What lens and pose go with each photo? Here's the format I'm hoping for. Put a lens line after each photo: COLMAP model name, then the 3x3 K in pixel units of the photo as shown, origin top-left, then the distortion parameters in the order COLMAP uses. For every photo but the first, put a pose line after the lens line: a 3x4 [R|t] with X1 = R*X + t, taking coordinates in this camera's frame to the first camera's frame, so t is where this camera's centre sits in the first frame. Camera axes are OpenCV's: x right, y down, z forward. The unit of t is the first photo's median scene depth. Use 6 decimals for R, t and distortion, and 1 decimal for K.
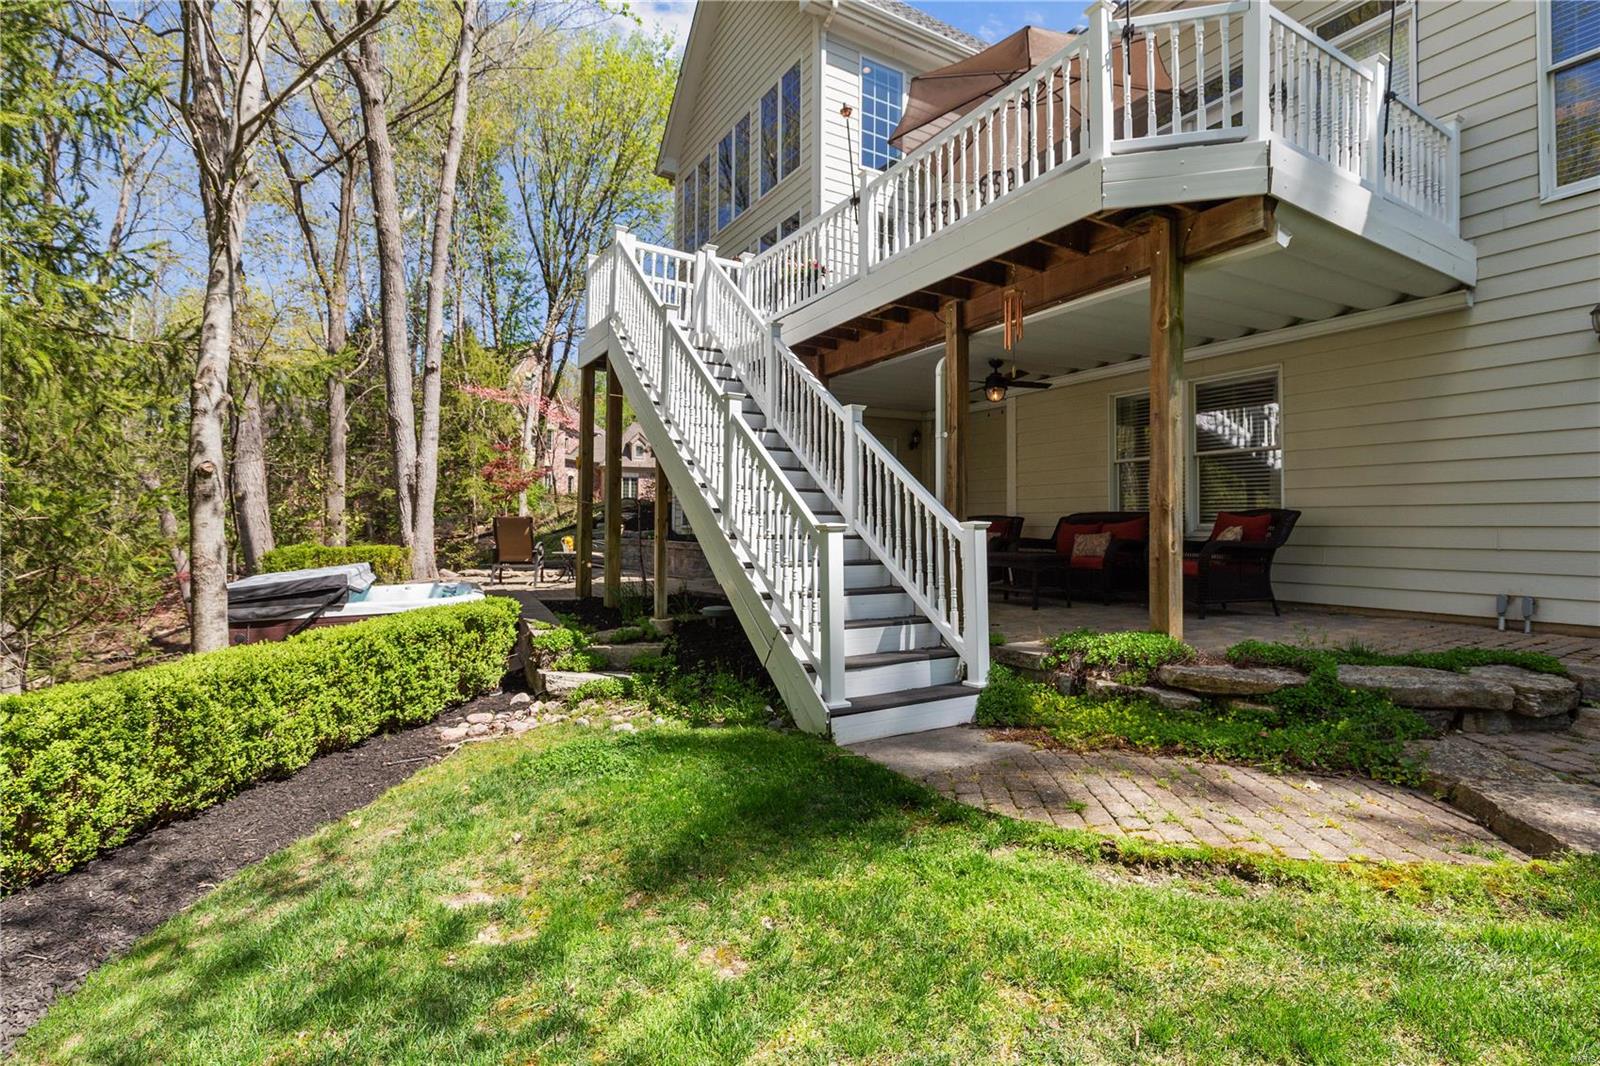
lens RADIAL K [[741.2, 0, 798.4], [0, 741.2, 526.1], [0, 0, 1]] dist [-0.001354, -0.000079]
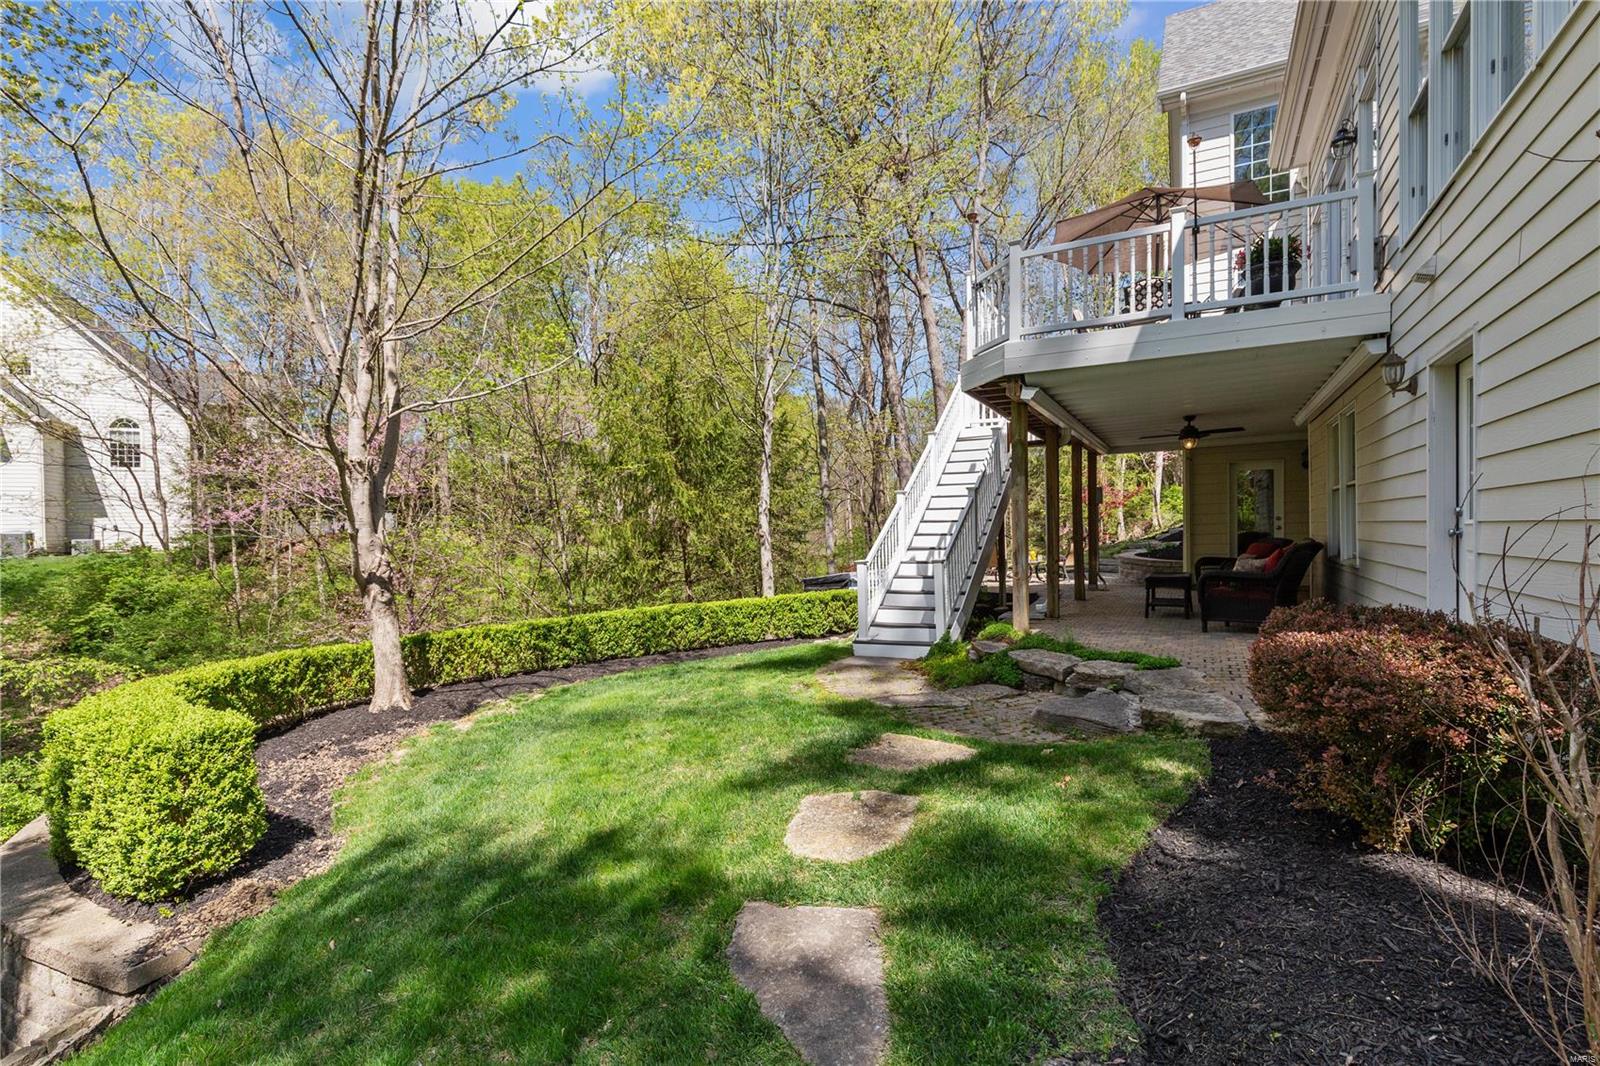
lens RADIAL K [[740.4, 0, 800.3], [0, 740.4, 537.8], [0, 0, 1]] dist [0.003347, -0.000753]
pose [[0.514456, -0.003107, -0.857511, 1.617595], [0.018569, 0.999799, 0.007518, -0.080482], [0.857316, -0.019791, 0.514411, -0.286126]]
